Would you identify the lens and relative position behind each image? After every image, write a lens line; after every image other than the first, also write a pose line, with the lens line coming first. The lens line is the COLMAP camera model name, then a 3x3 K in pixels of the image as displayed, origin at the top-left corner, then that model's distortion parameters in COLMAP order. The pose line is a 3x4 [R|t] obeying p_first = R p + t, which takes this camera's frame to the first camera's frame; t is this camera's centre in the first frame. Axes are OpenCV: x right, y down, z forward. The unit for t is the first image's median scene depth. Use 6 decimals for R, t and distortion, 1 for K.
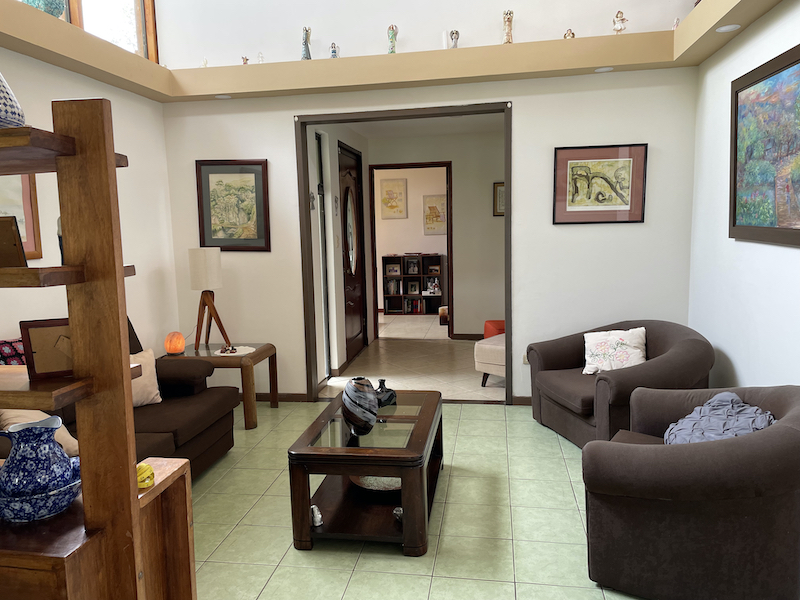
lens RADIAL K [[591.7, 0, 400.7], [0, 591.7, 296.8], [0, 0, 1]] dist [0.036047, -0.055089]
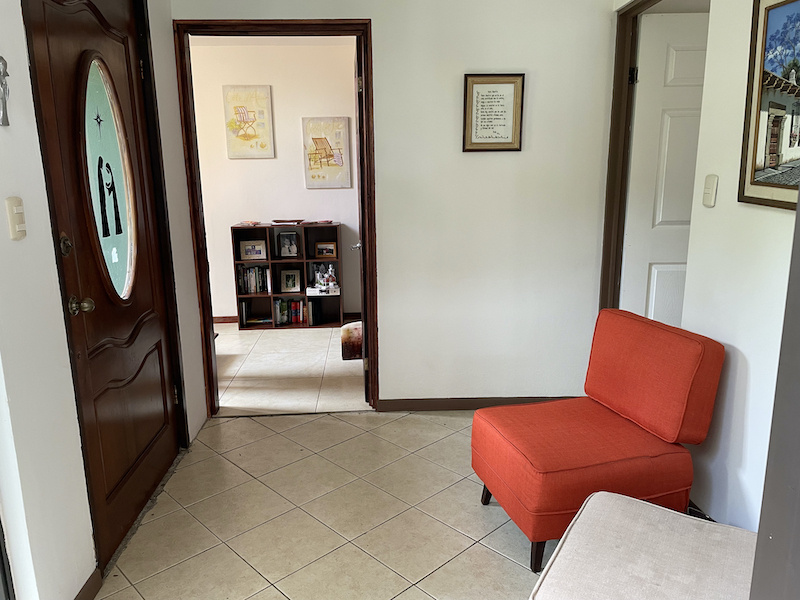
lens RADIAL K [[591.7, 0, 397.0], [0, 591.7, 300.1], [0, 0, 1]] dist [0.036047, -0.055089]
pose [[0.979977, -0.032289, 0.196474, 0.009170], [0.015983, 0.996336, 0.084021, -0.043860], [-0.198467, -0.079198, 0.976902, 0.415180]]
